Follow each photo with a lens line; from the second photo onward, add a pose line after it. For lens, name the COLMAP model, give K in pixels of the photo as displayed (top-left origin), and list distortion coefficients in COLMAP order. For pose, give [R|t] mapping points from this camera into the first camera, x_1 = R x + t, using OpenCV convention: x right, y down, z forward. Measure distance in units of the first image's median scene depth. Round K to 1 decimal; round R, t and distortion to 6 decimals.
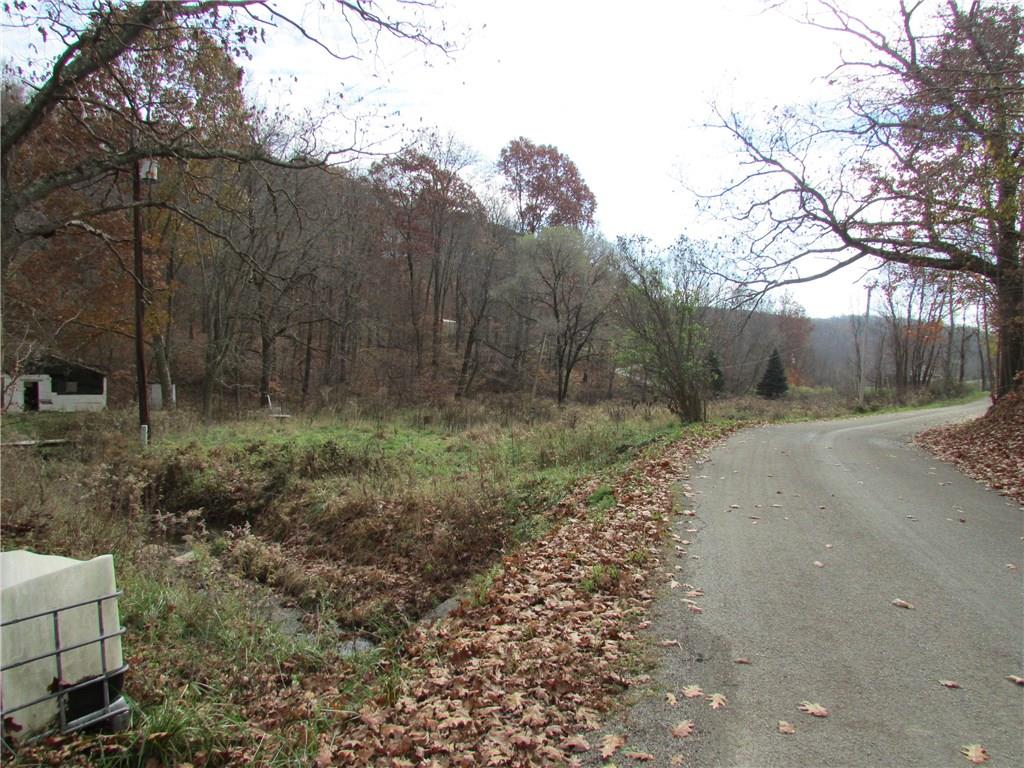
lens RADIAL K [[732.1, 0, 510.0], [0, 732.1, 373.7], [0, 0, 1]] dist [-0.027309, 0.003070]
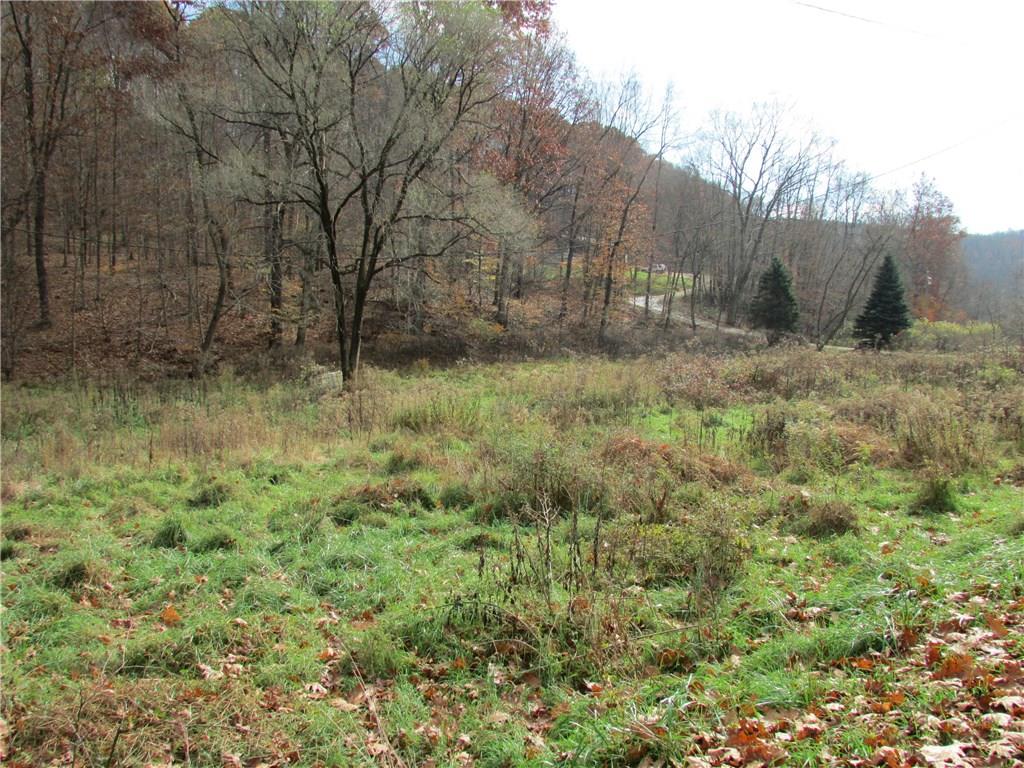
lens RADIAL K [[878.3, 0, 505.5], [0, 878.3, 387.2], [0, 0, 1]] dist [-0.070981, 0.015403]
pose [[0.994916, -0.009818, -0.100231, 0.147804], [0.018235, 0.996348, 0.083411, 0.006968], [0.099046, -0.084815, 0.991462, 0.328691]]
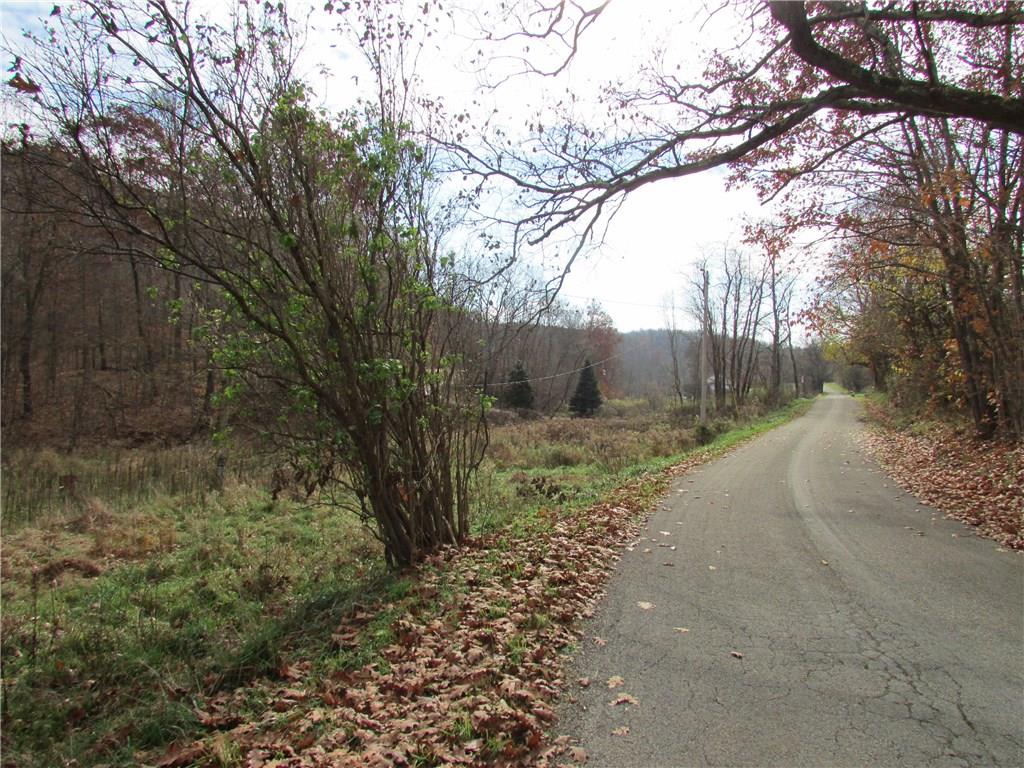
lens RADIAL K [[732.1, 0, 517.0], [0, 732.1, 383.7], [0, 0, 1]] dist [-0.027309, 0.003070]
pose [[0.965985, -0.032549, 0.256542, 0.047947], [0.035594, 0.999340, -0.007231, -0.000511], [-0.256137, 0.016117, 0.966506, 0.153894]]
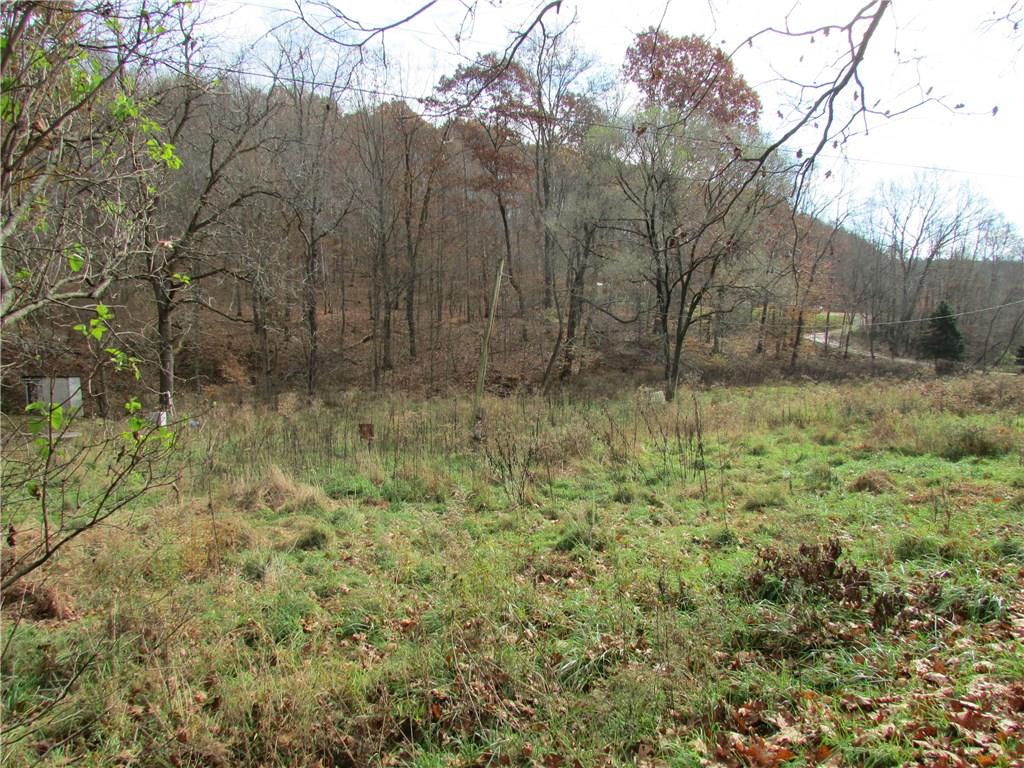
lens RADIAL K [[732.1, 0, 507.2], [0, 732.1, 381.2], [0, 0, 1]] dist [-0.027309, 0.003070]
pose [[0.957587, -0.017736, -0.287599, 0.080943], [0.030851, 0.998677, 0.041135, 0.001903], [0.286489, -0.048263, 0.956867, 0.230960]]
